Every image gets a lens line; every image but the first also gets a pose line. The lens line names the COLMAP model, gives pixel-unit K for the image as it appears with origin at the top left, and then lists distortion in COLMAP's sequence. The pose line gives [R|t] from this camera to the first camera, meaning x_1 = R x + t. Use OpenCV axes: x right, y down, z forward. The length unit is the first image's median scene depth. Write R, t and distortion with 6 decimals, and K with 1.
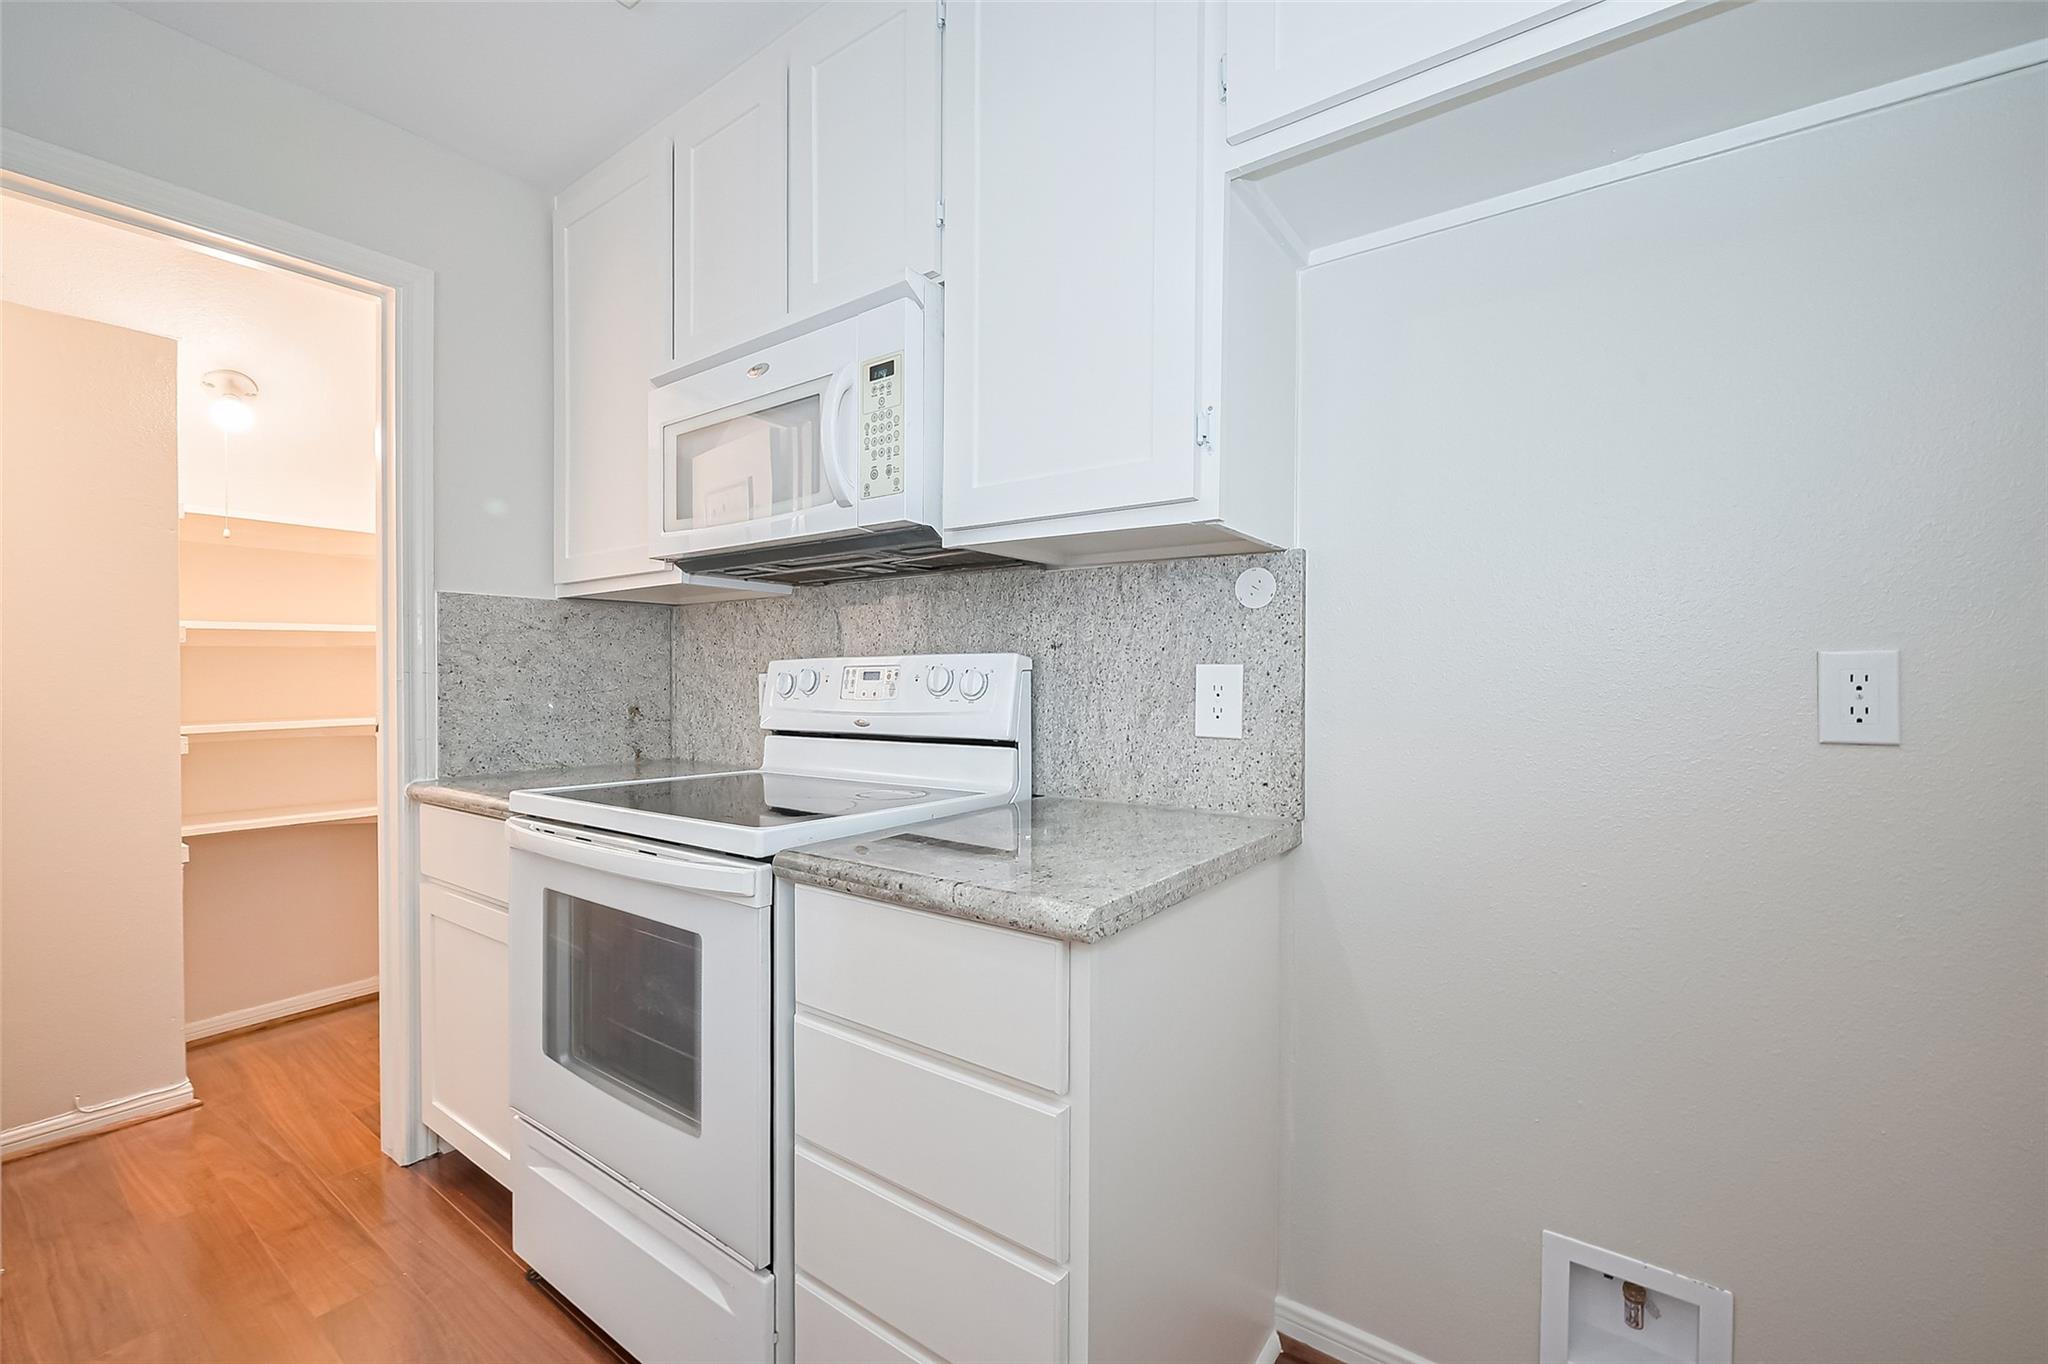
lens RADIAL K [[814.6, 0, 1016.4], [0, 814.6, 685.1], [0, 0, 1]] dist [-0.006103, -0.000660]
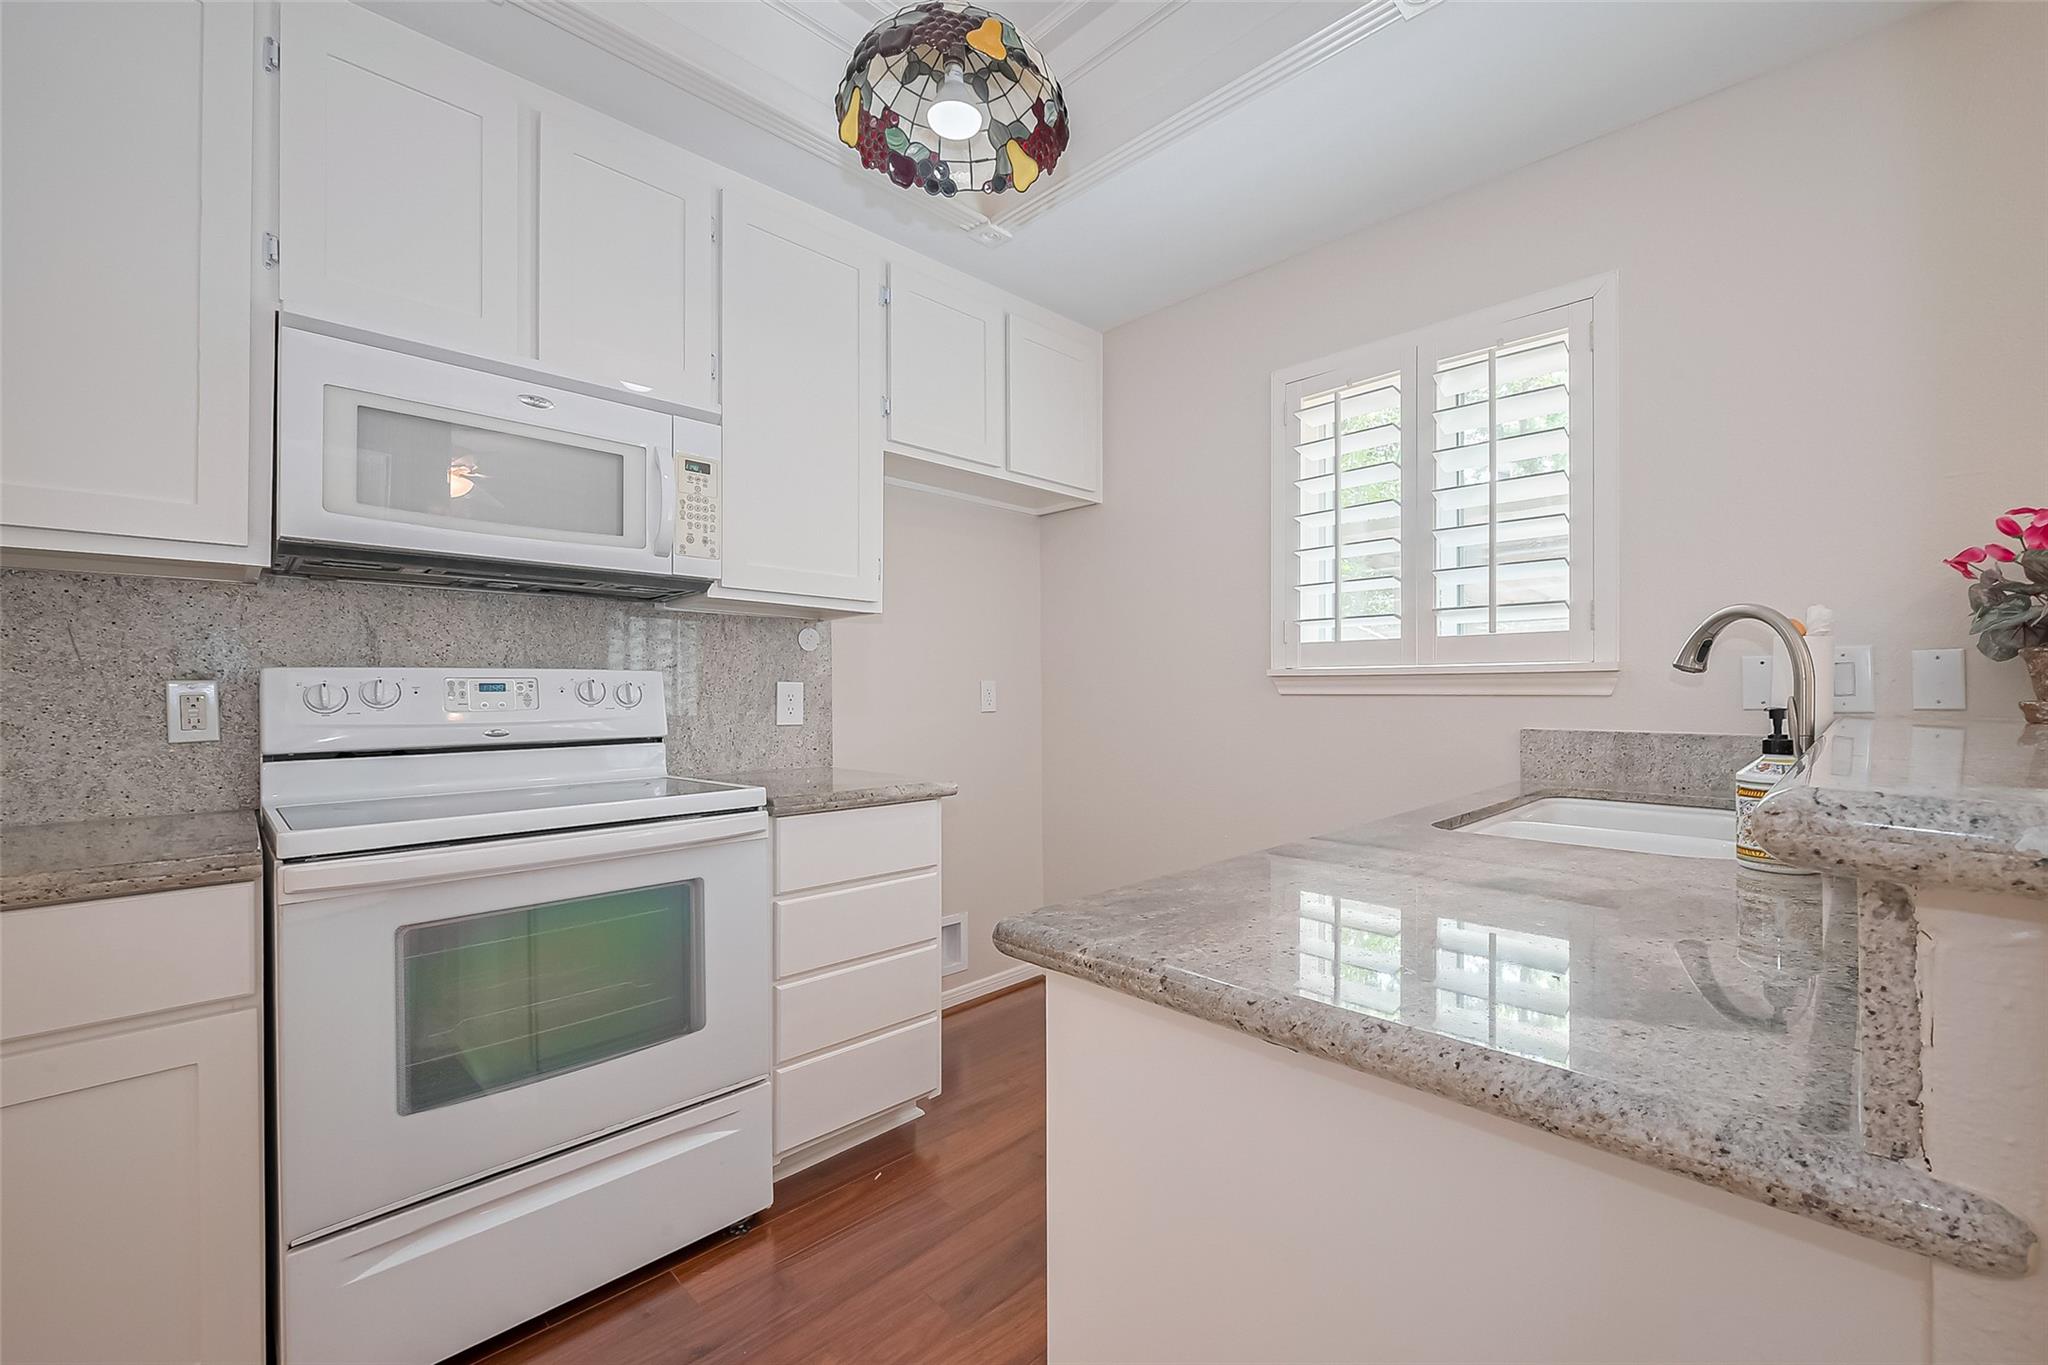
lens RADIAL K [[814.6, 0, 1119.6], [0, 814.6, 691.9], [0, 0, 1]] dist [-0.006103, -0.000660]
pose [[0.098061, 0.001760, 0.995179, -1.122726], [0.013610, 0.999903, -0.003109, 0.008091], [-0.995087, 0.013849, 0.098027, 0.118338]]
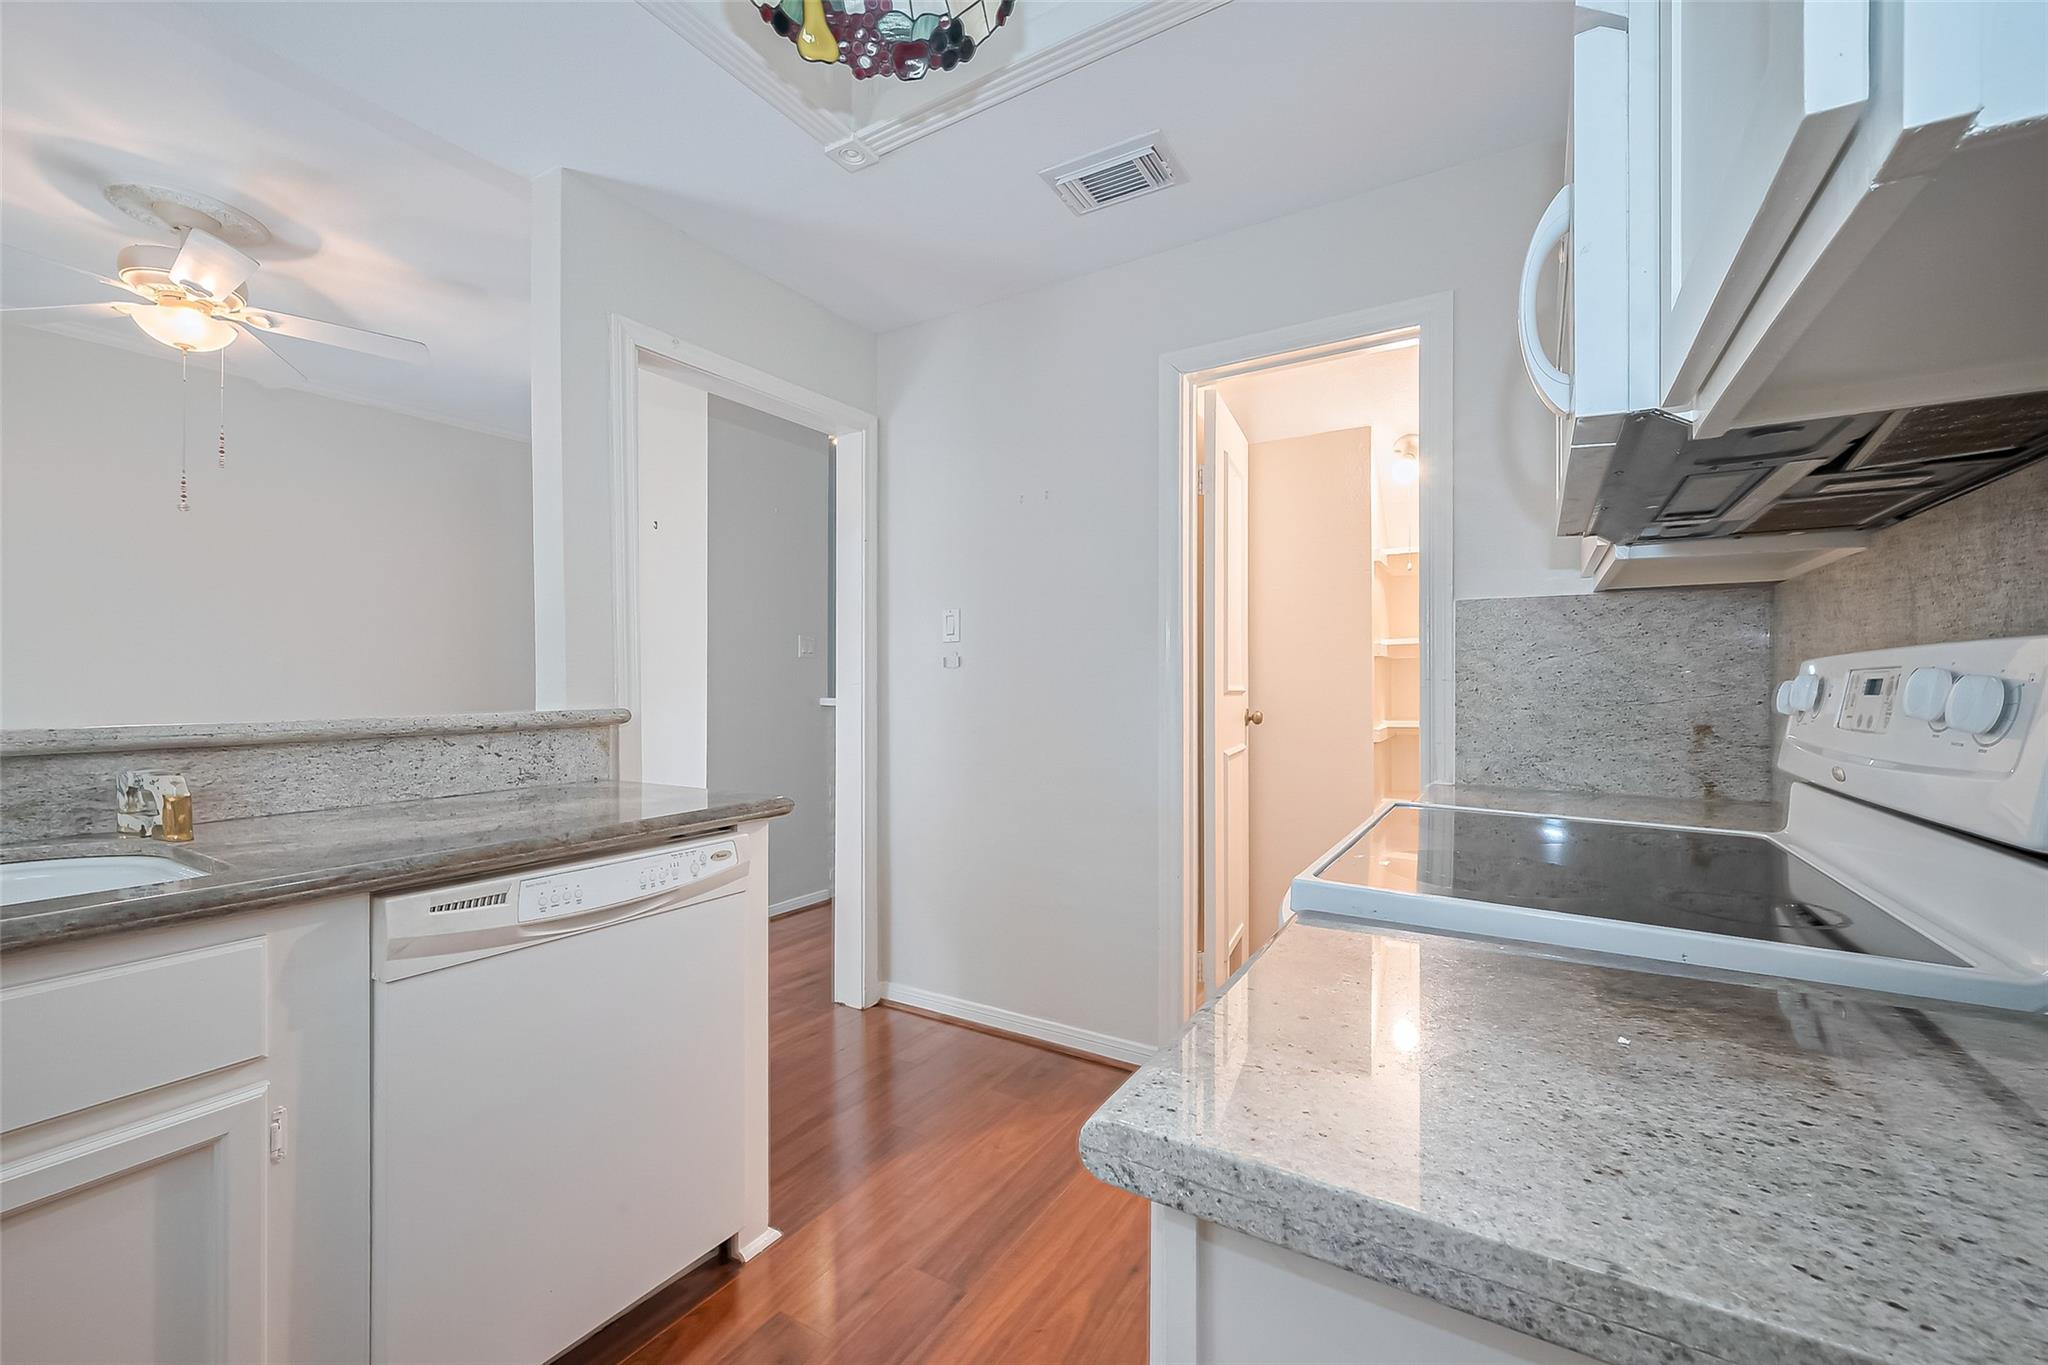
lens RADIAL K [[814.6, 0, 1018.7], [0, 814.6, 679.6], [0, 0, 1]] dist [-0.006103, -0.000660]
pose [[0.097626, 0.000186, -0.995223, 0.270119], [-0.013272, 0.999911, -0.001115, -0.007495], [0.995135, 0.013317, 0.097620, 0.379162]]
